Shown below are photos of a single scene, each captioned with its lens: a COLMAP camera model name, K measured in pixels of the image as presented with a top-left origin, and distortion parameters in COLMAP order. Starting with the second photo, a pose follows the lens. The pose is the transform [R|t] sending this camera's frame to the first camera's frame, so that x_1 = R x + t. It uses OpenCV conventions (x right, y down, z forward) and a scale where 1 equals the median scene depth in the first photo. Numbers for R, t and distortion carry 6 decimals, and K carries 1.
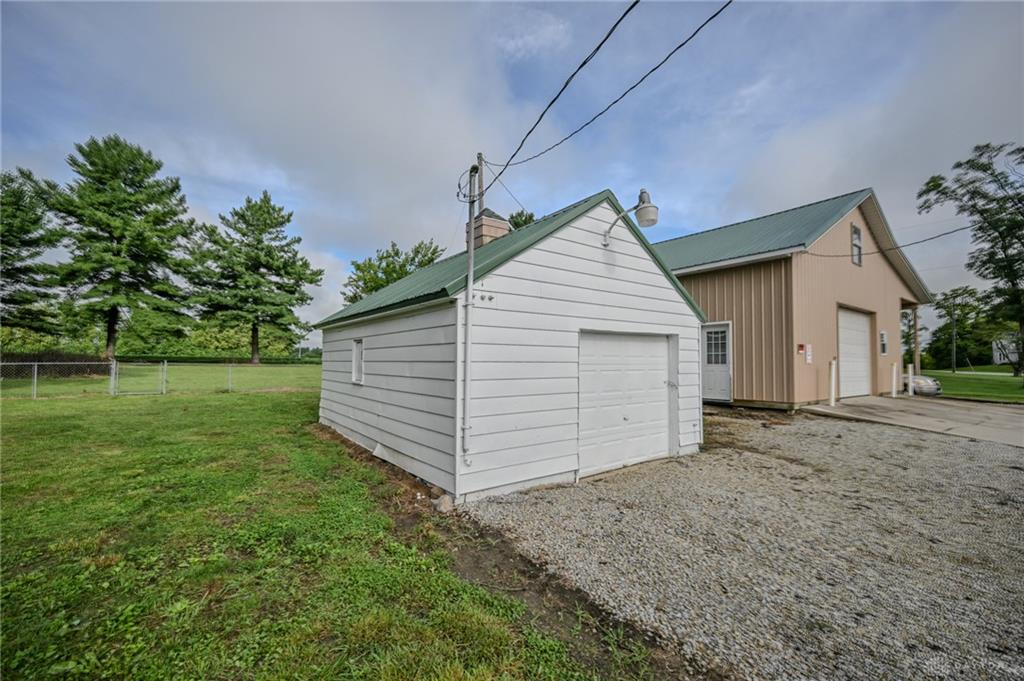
lens RADIAL K [[411.3, 0, 488.9], [0, 411.3, 348.9], [0, 0, 1]] dist [-0.005530, 0.000048]
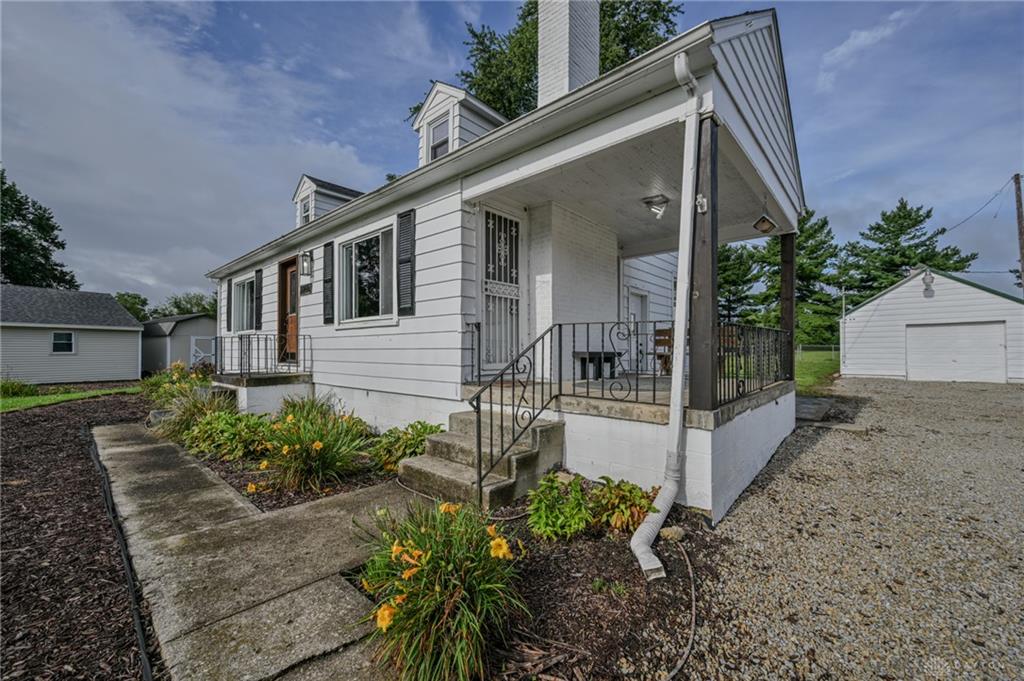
lens RADIAL K [[411.3, 0, 521.3], [0, 411.3, 344.0], [0, 0, 1]] dist [-0.005530, 0.000048]
pose [[0.219033, -0.023791, -0.975427, 0.360006], [0.030267, 0.999387, -0.017579, 0.008381], [0.975248, -0.025673, 0.219619, -0.323844]]
